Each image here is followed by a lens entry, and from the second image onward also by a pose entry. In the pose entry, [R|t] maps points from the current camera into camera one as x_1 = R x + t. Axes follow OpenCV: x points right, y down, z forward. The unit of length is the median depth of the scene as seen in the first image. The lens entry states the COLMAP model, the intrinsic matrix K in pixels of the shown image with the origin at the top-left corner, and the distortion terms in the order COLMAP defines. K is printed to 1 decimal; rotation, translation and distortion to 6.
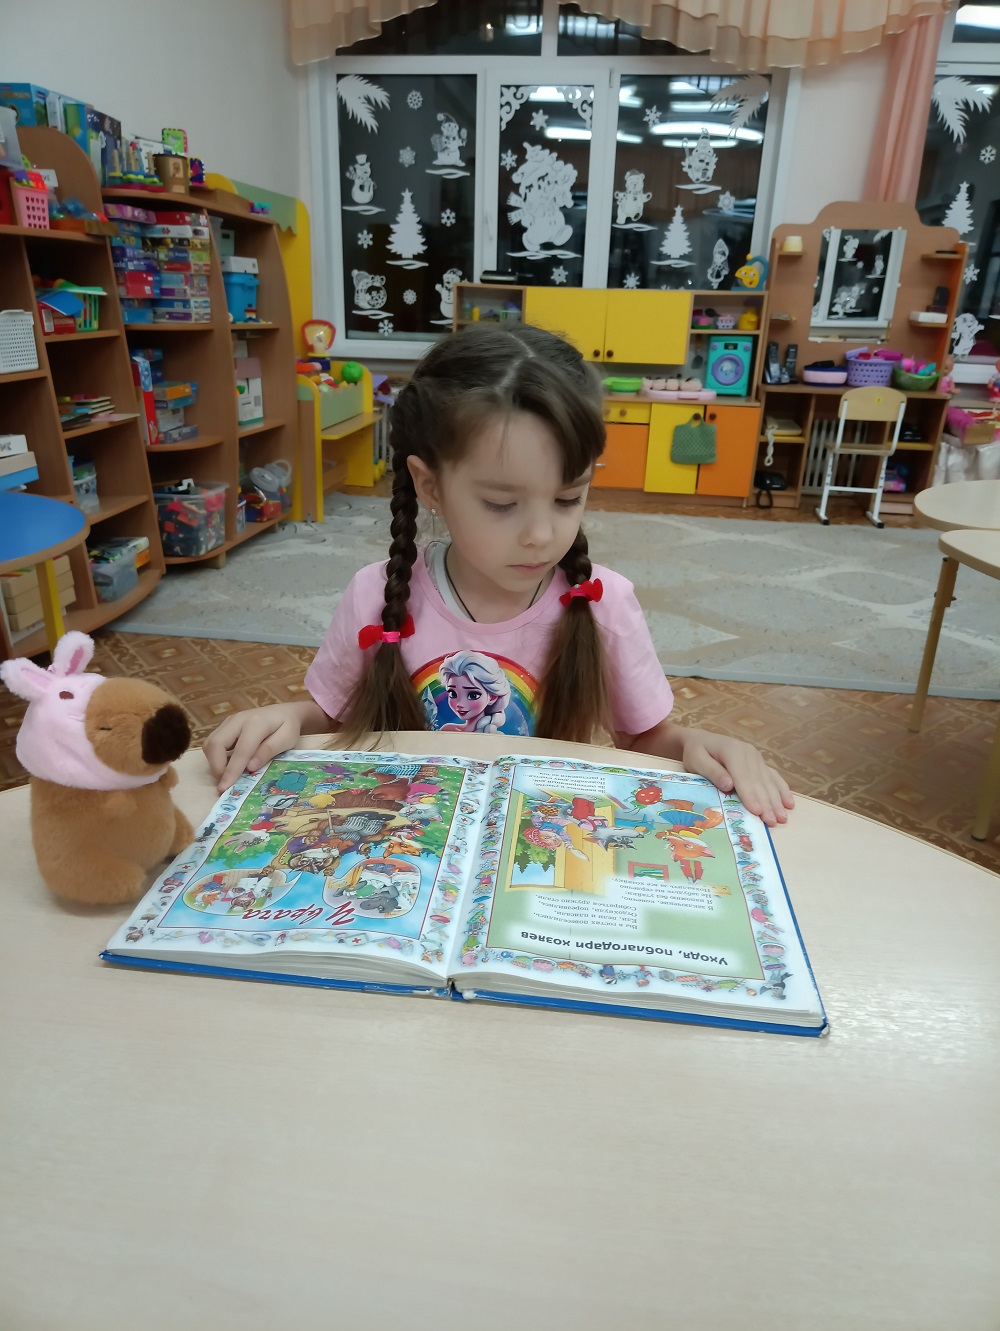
lens RADIAL K [[914.0, 0, 476.3], [0, 914.0, 659.6], [0, 0, 1]] dist [-0.002115, 0.012089]
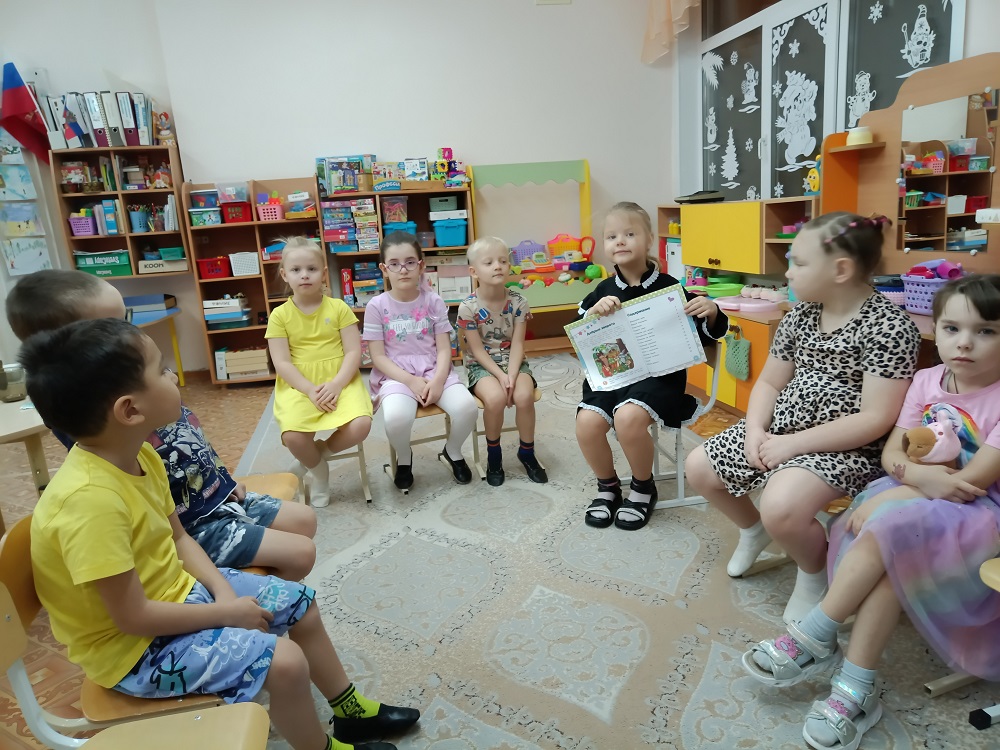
lens RADIAL K [[686.7, 0, 500.0], [0, 686.7, 375.0], [0, 0, 1]] dist [-0.002115, 0.012089]
pose [[0.325592, 0.168820, -0.930317, 0.756293], [-0.279195, 0.957223, 0.075990, -0.184567], [0.903349, 0.234998, 0.358798, 0.479714]]
